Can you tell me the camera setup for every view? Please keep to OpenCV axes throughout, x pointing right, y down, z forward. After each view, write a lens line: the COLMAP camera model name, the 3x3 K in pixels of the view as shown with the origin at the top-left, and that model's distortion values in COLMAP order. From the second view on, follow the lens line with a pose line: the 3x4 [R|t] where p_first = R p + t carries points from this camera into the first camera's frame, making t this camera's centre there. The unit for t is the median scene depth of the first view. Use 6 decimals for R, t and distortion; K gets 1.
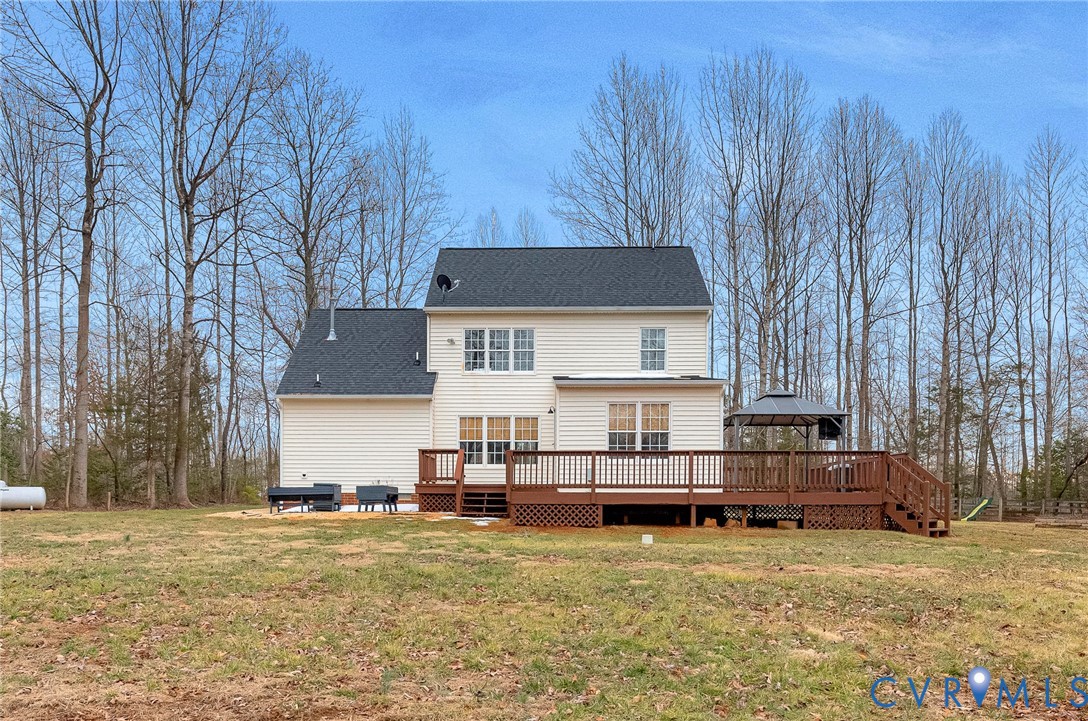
lens RADIAL K [[833.3, 0, 544.0], [0, 833.3, 360.5], [0, 0, 1]] dist [0.003127, 0.001777]
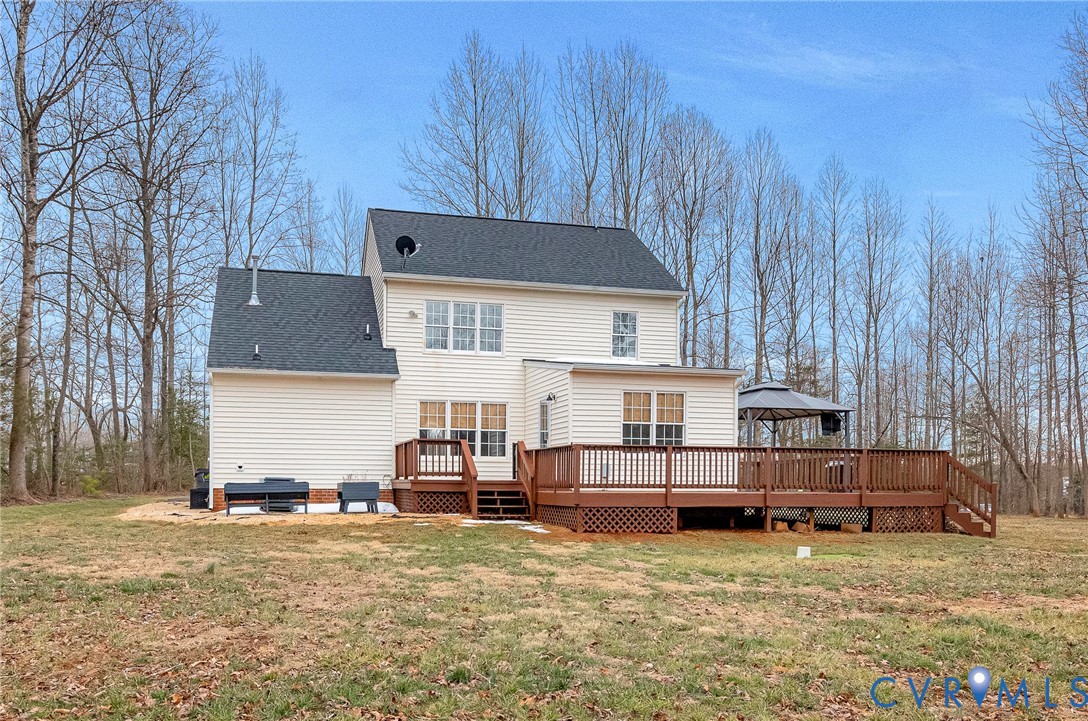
lens RADIAL K [[833.3, 0, 544.0], [0, 833.3, 360.5], [0, 0, 1]] dist [0.003127, 0.001777]
pose [[0.968927, 0.040891, 0.243942, -0.224691], [-0.044114, 0.998996, 0.007759, 0.015129], [-0.243380, -0.018279, 0.969759, 0.151961]]
